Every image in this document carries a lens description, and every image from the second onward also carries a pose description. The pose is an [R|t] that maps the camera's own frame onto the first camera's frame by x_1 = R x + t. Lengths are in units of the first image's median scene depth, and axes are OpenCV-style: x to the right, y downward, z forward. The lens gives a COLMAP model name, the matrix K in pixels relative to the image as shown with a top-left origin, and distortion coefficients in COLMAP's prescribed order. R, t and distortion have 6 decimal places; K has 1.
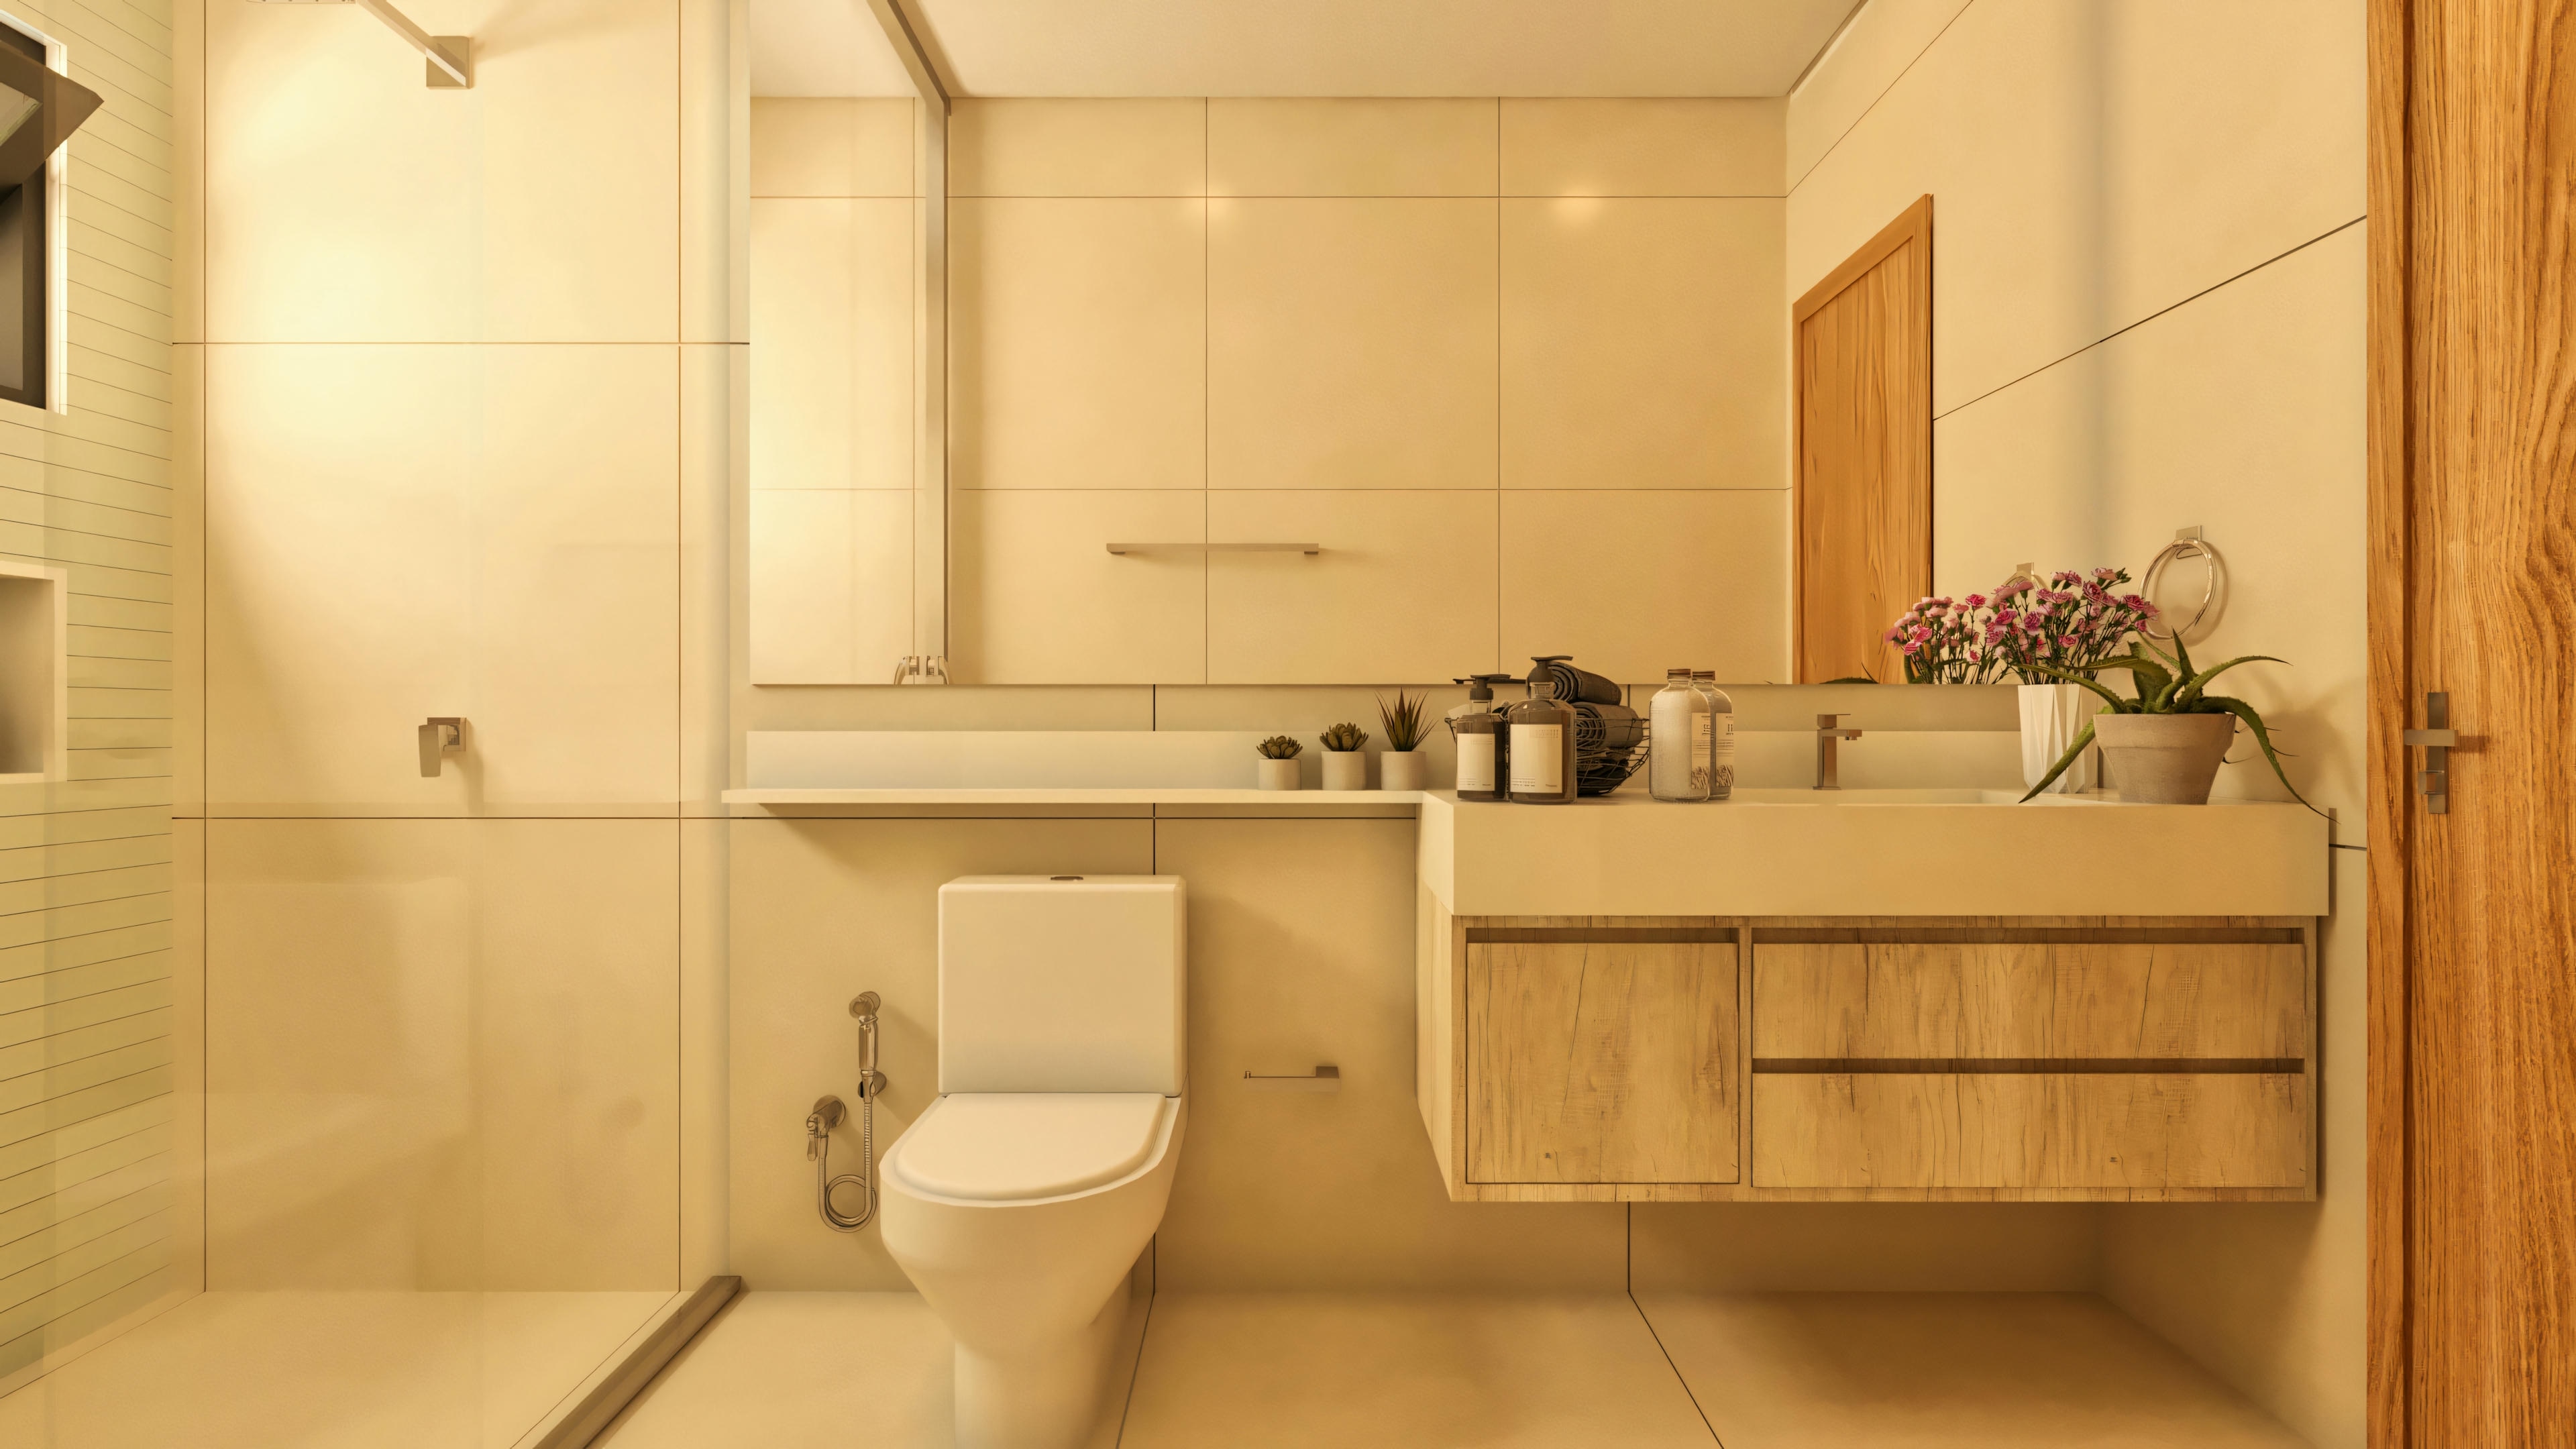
lens RADIAL K [[1201.2, 0, 1288.0], [0, 1201.2, 724.5], [0, 0, 1]] dist [-0.001513, -0.000187]
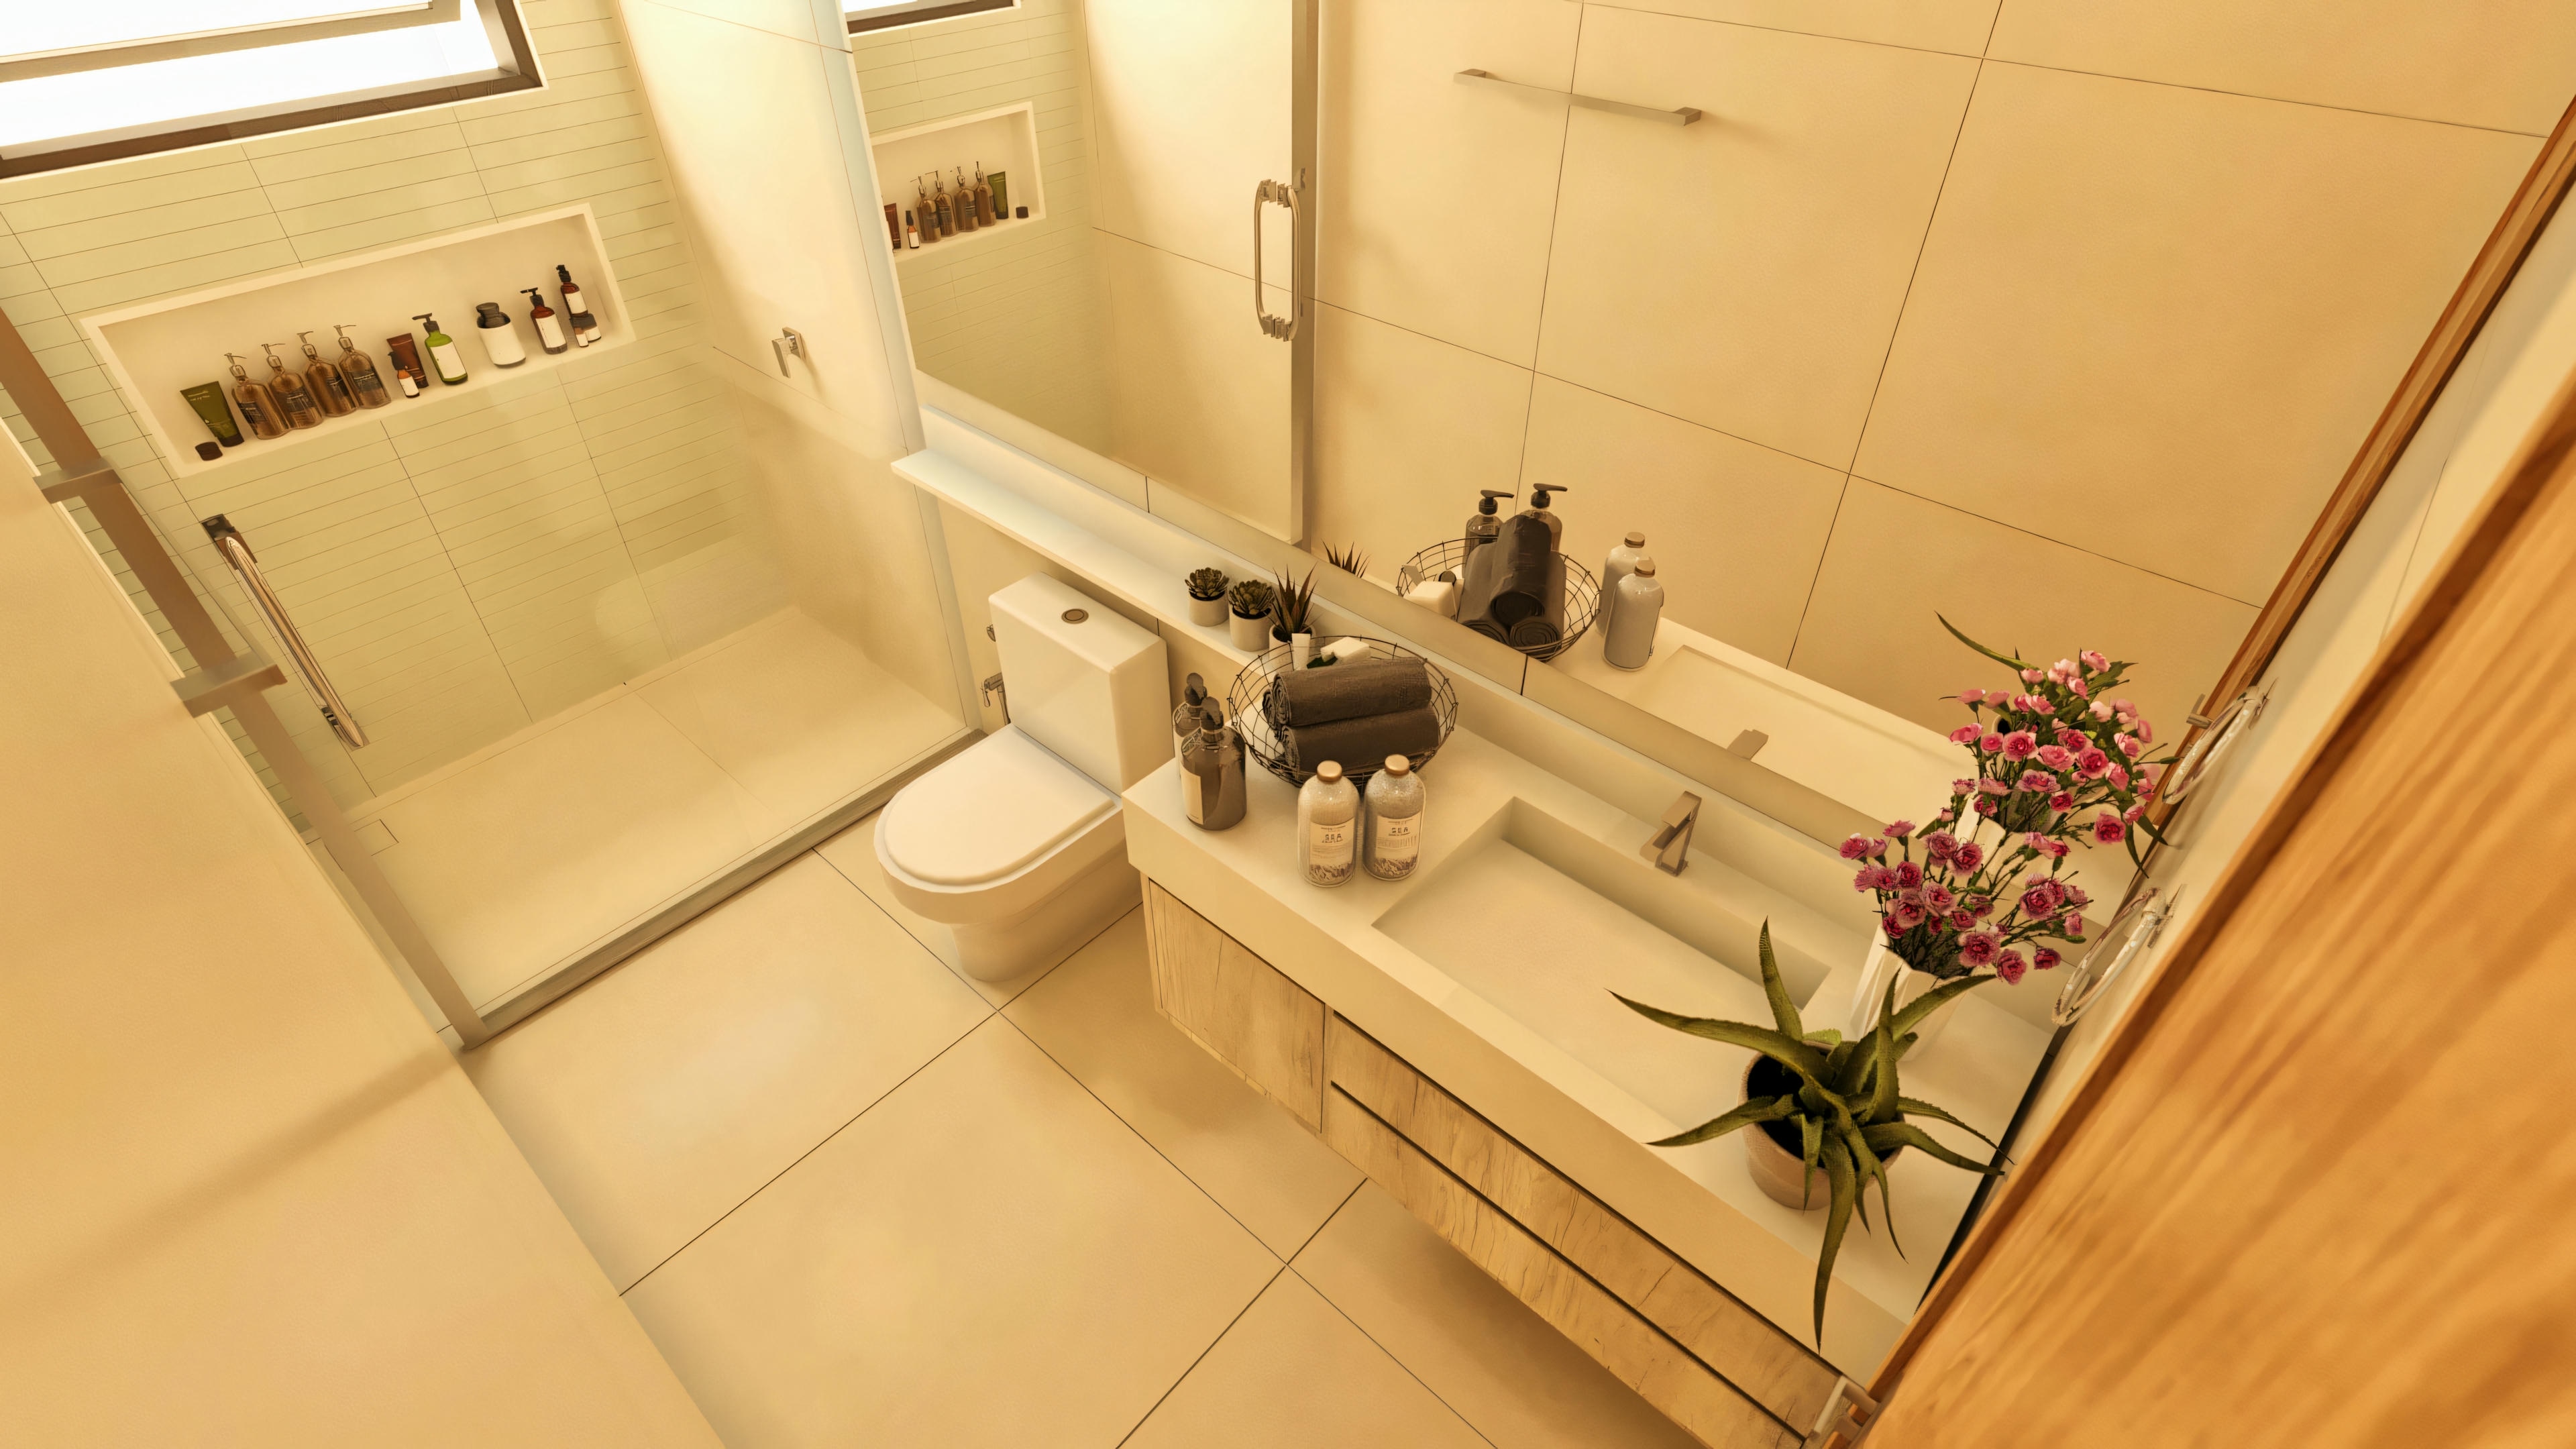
lens RADIAL K [[1216.2, 0, 1288.0], [0, 1216.2, 724.5], [0, 0, 1]] dist [-0.072263, -0.000064]
pose [[0.745684, 0.427665, -0.510939, 0.460738], [-0.005413, 0.770693, 0.637183, -0.398282], [0.666278, -0.472371, 0.577008, 0.286033]]
